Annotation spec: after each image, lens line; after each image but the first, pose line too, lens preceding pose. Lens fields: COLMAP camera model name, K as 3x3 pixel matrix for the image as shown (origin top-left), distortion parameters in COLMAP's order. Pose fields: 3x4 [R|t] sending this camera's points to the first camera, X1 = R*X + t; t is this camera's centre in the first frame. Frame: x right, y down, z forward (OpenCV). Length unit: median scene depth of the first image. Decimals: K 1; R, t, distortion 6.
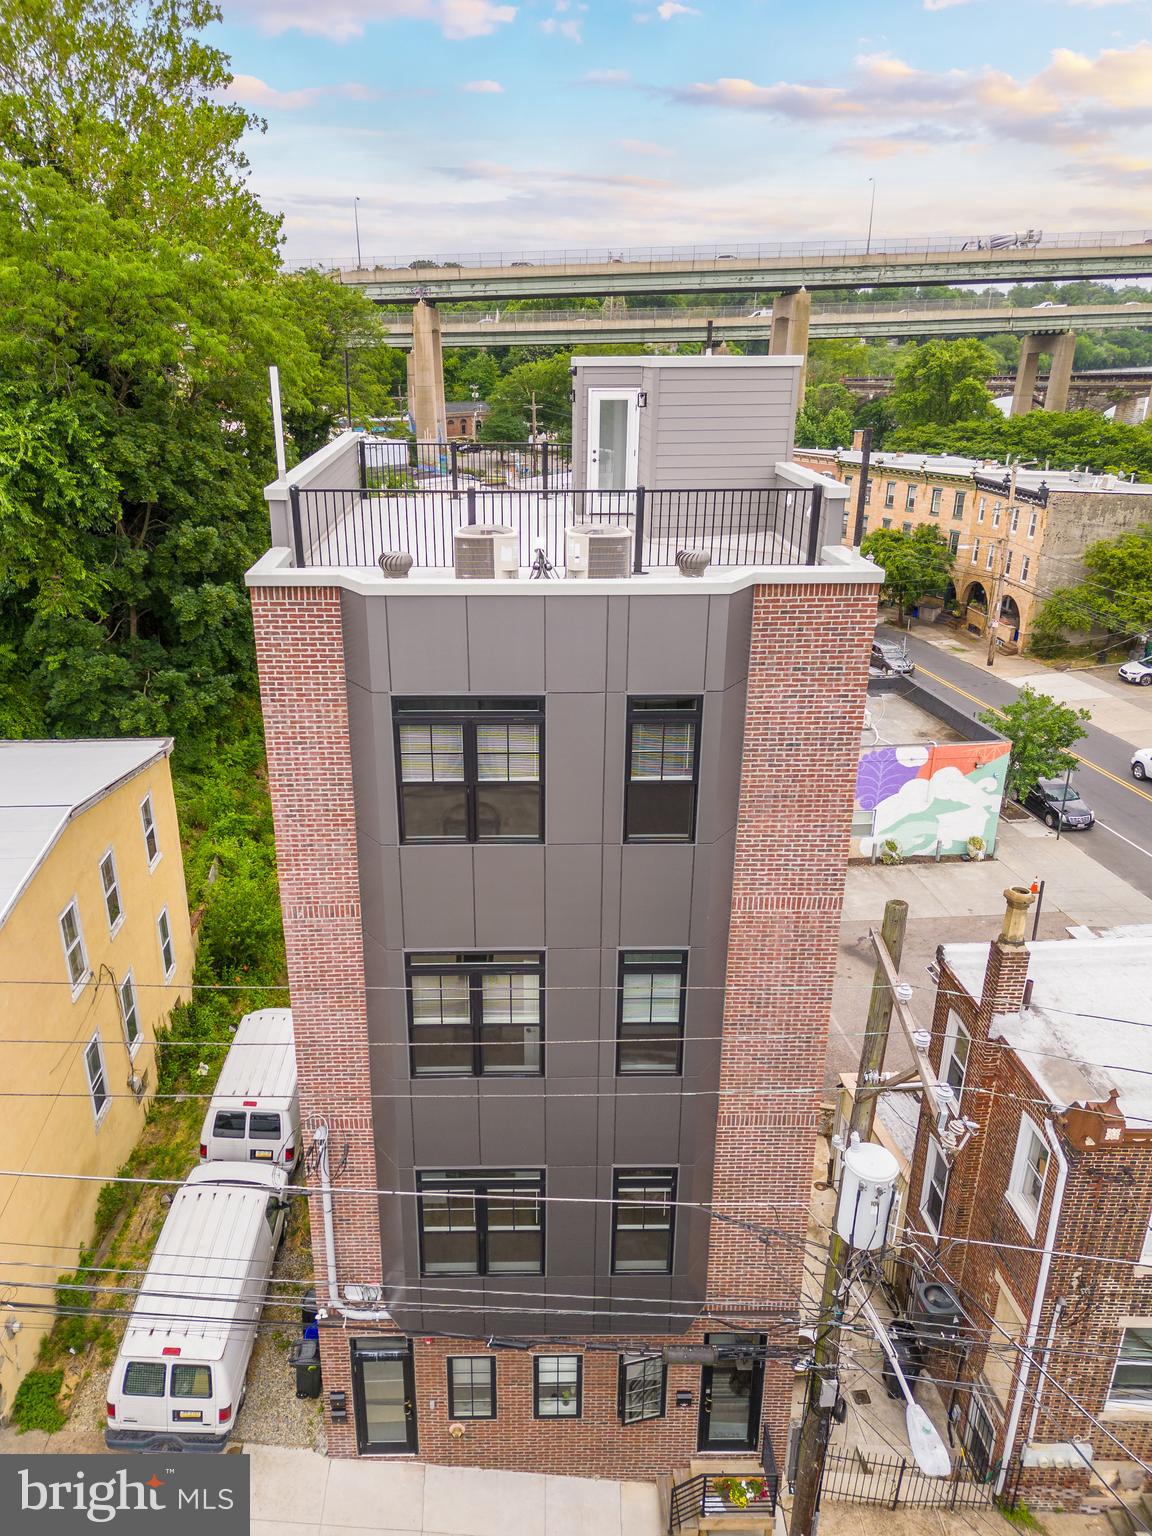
lens RADIAL K [[1095.0, 0, 523.0], [0, 1095.0, 774.2], [0, 0, 1]] dist [0.062312, -0.028427]
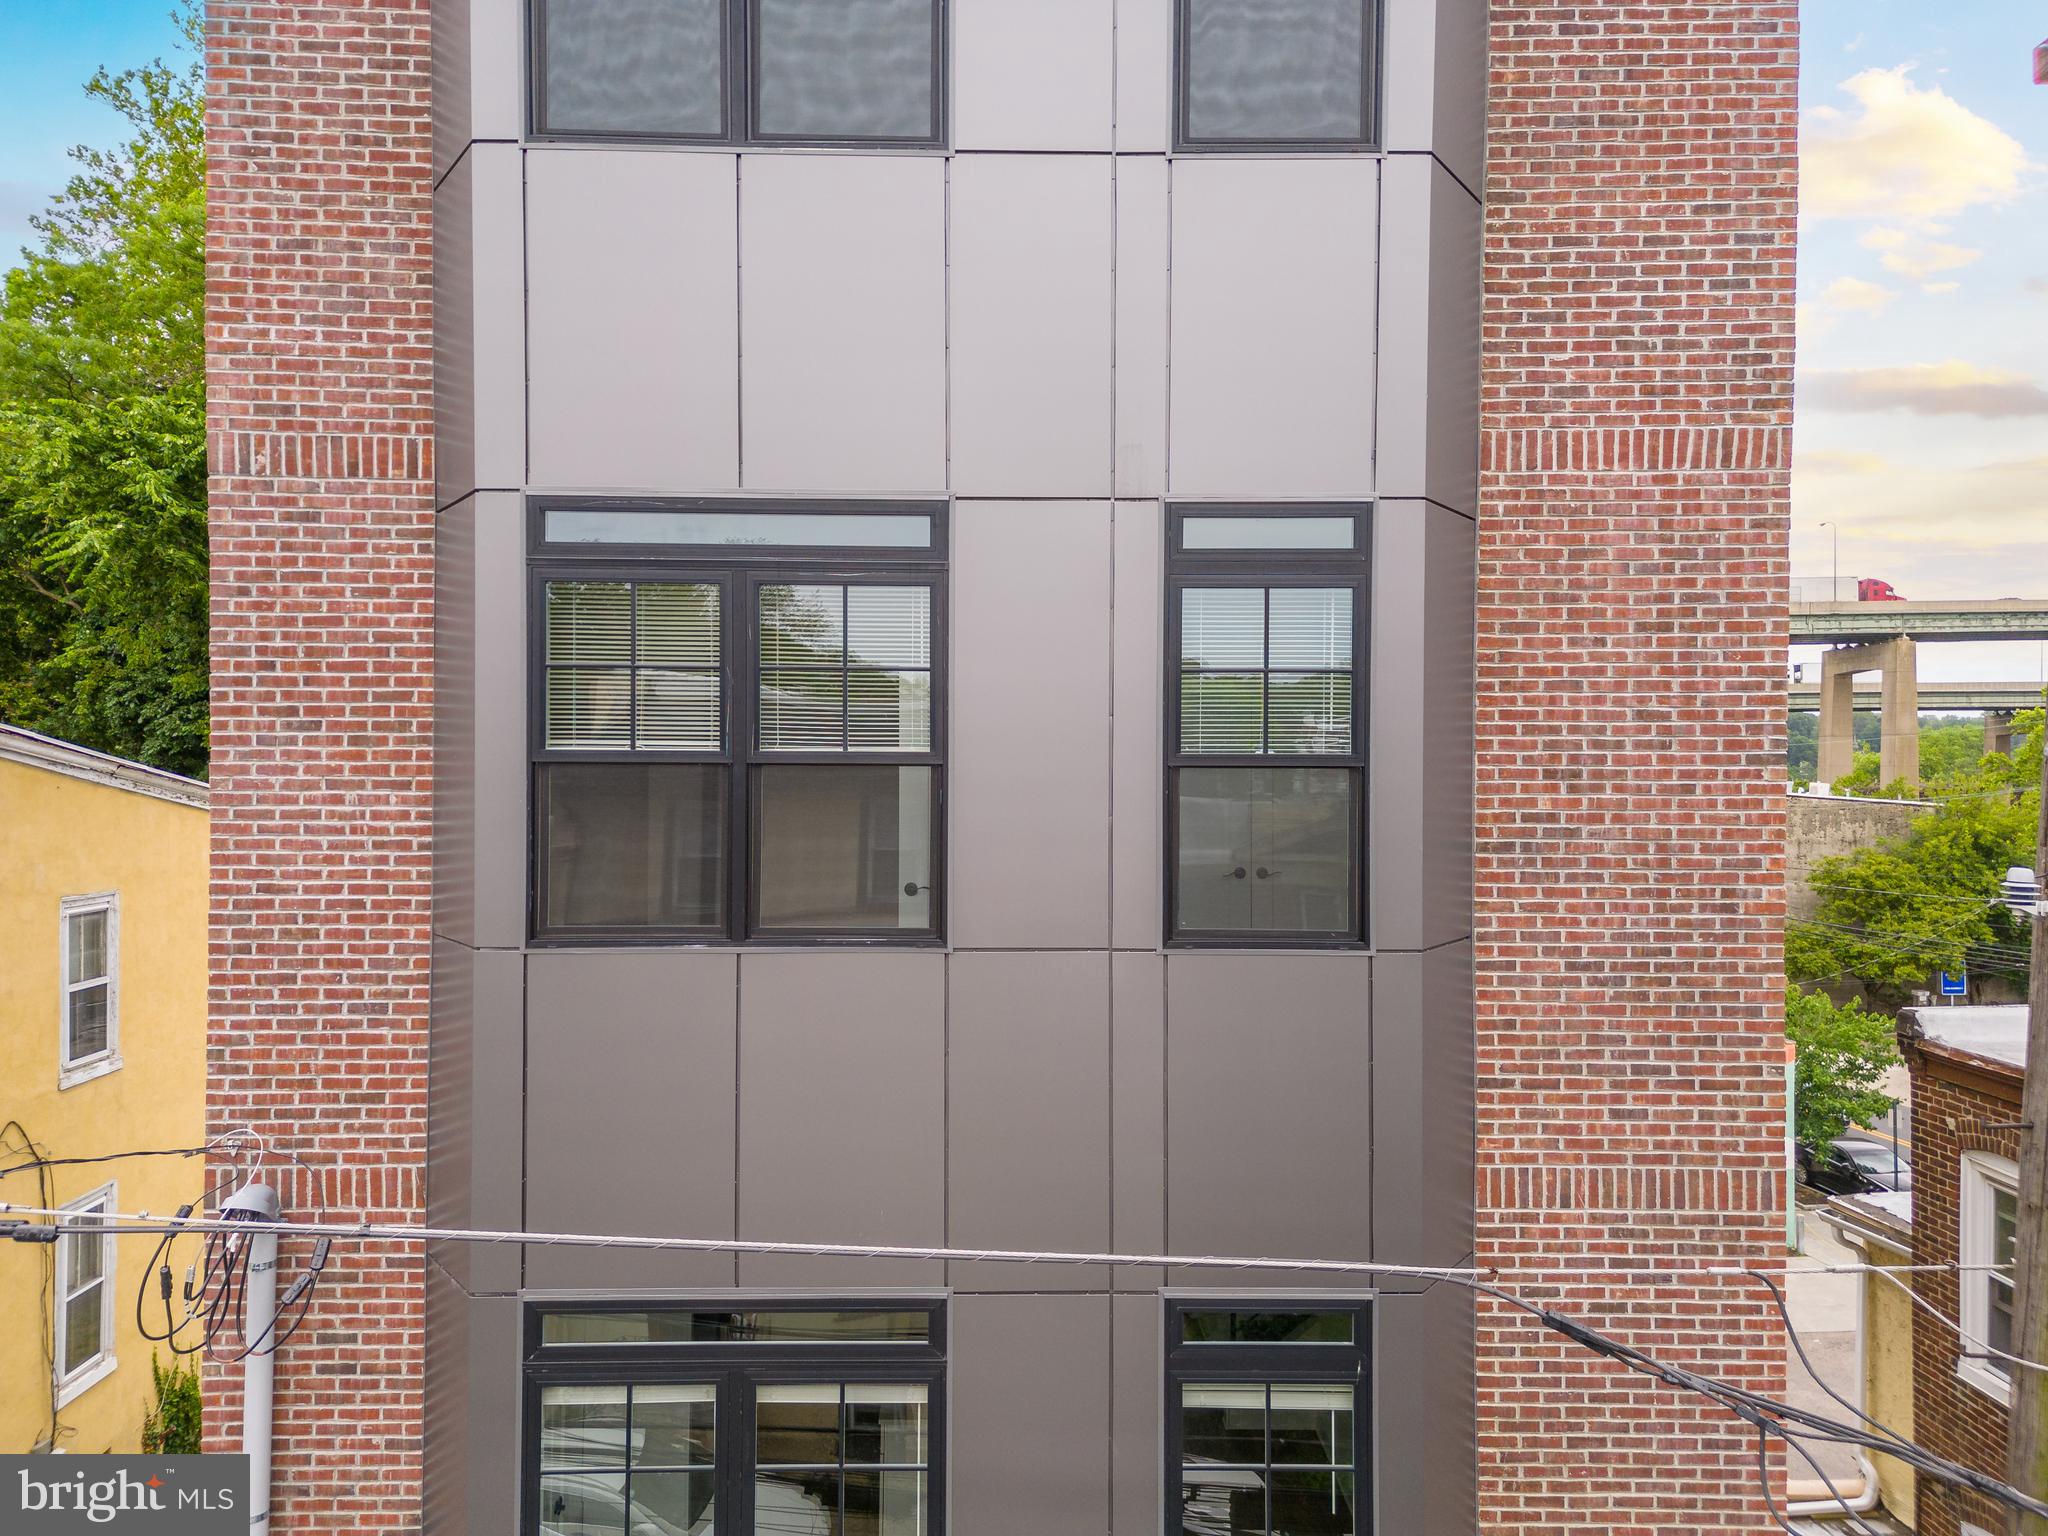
lens RADIAL K [[1463.5, 0, 1063.5], [0, 1463.5, 778.1], [0, 0, 1]] dist [0.088151, -0.070533]
pose [[0.999927, 0.011268, 0.004395, 0.043466], [-0.008911, 0.932068, -0.362175, 0.319604], [-0.008178, 0.362109, 0.932100, 0.479722]]
